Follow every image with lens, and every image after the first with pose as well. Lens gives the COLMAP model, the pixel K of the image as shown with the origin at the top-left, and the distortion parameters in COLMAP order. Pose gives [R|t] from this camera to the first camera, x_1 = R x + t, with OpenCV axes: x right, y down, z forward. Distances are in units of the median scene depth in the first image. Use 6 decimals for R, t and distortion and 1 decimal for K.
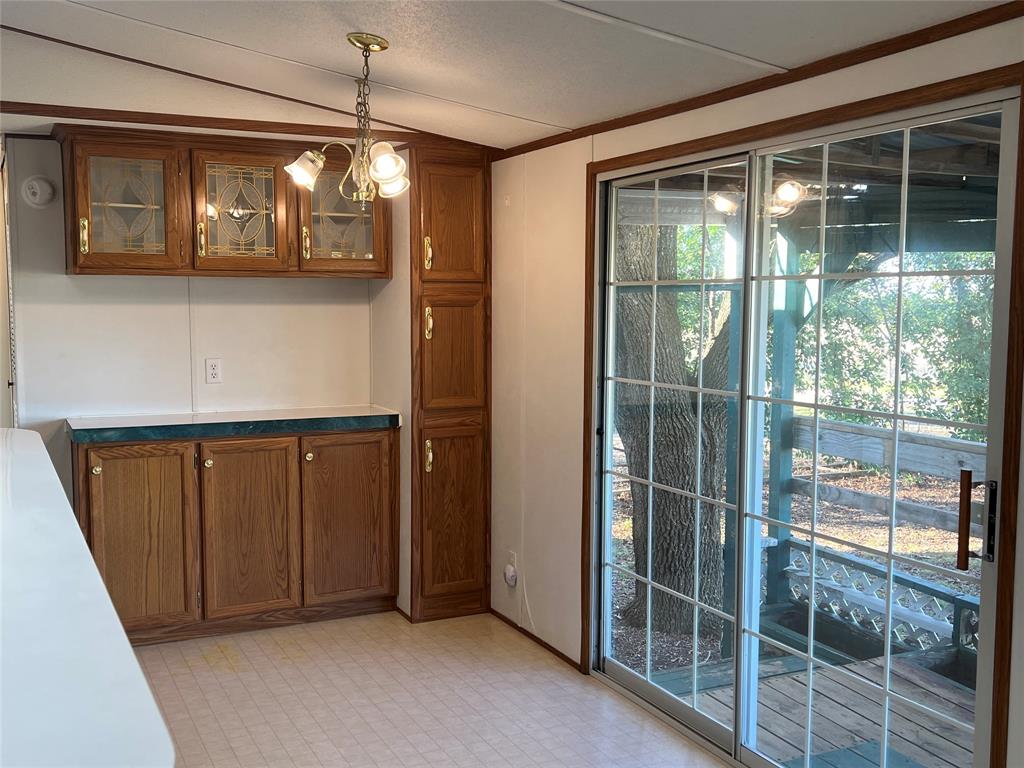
lens RADIAL K [[1026.2, 0, 501.2], [0, 1026.2, 386.6], [0, 0, 1]] dist [0.162598, -0.385758]
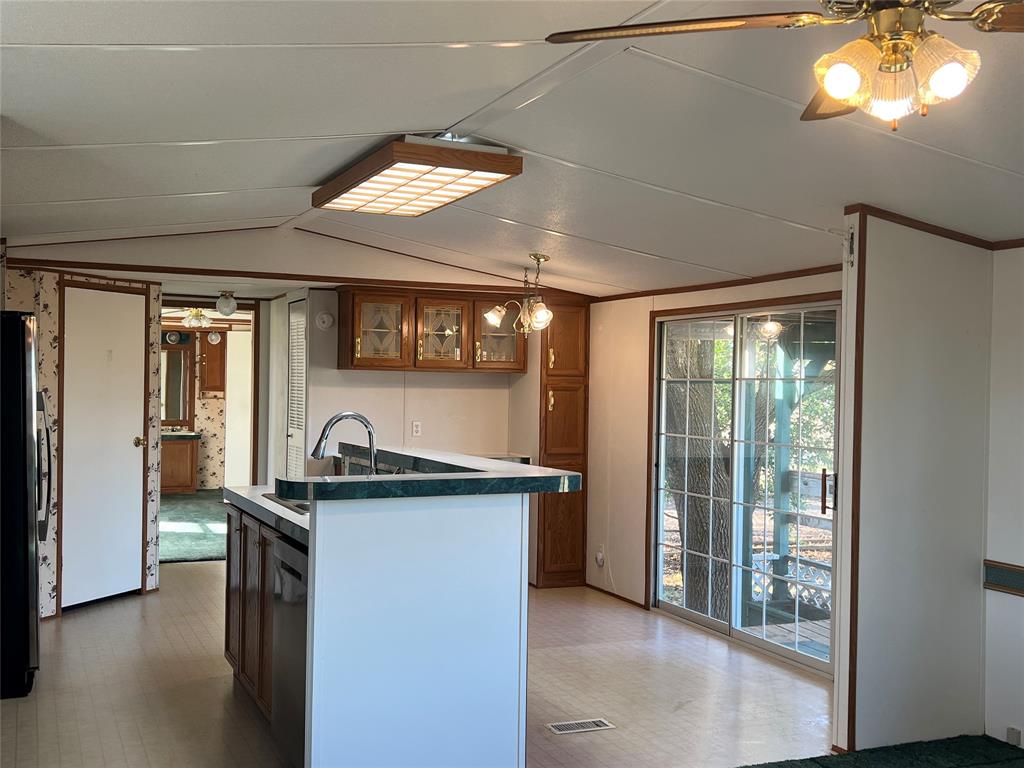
lens RADIAL K [[1085.9, 0, 509.9], [0, 1085.9, 388.3], [0, 0, 1]] dist [0.191022, -0.509724]
pose [[0.999211, 0.014422, -0.037015, -0.075162], [-0.017356, 0.996625, -0.080230, 0.059948], [0.035733, 0.080809, 0.996089, -0.749436]]
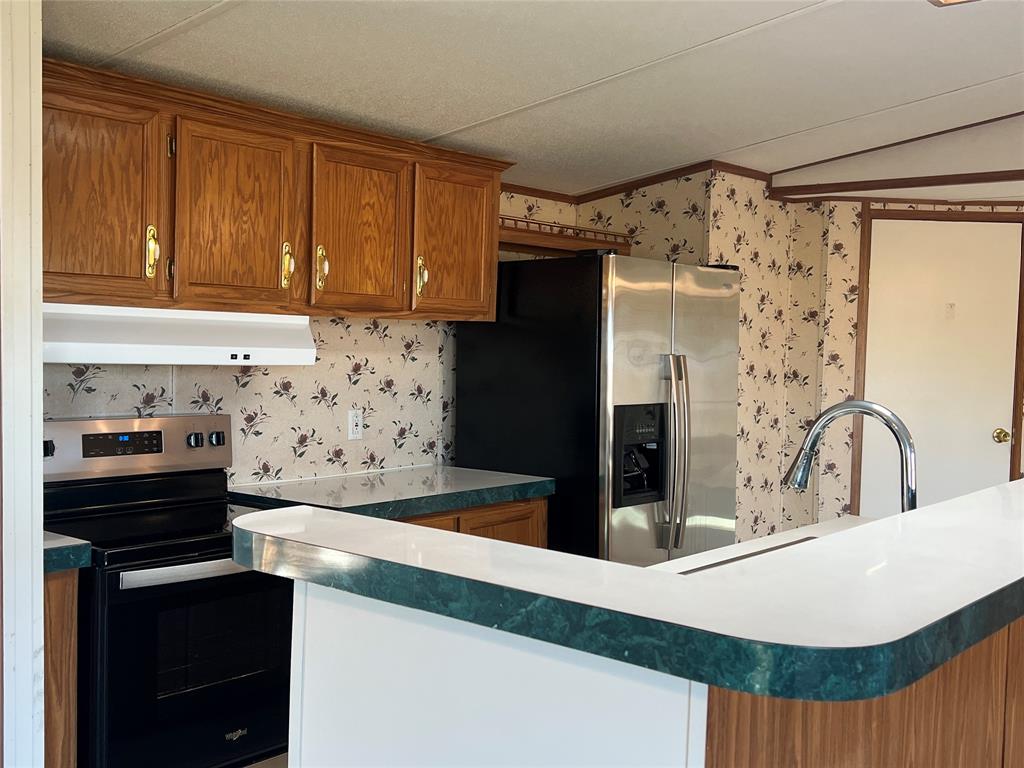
lens RADIAL K [[1085.9, 0, 509.9], [0, 1085.9, 388.3], [0, 0, 1]] dist [0.191022, -0.509724]
pose [[0.407008, 0.056348, -0.911685, 0.151395], [-0.103327, 0.994529, 0.015339, 0.001644], [0.907562, 0.087959, 0.410603, -0.038560]]
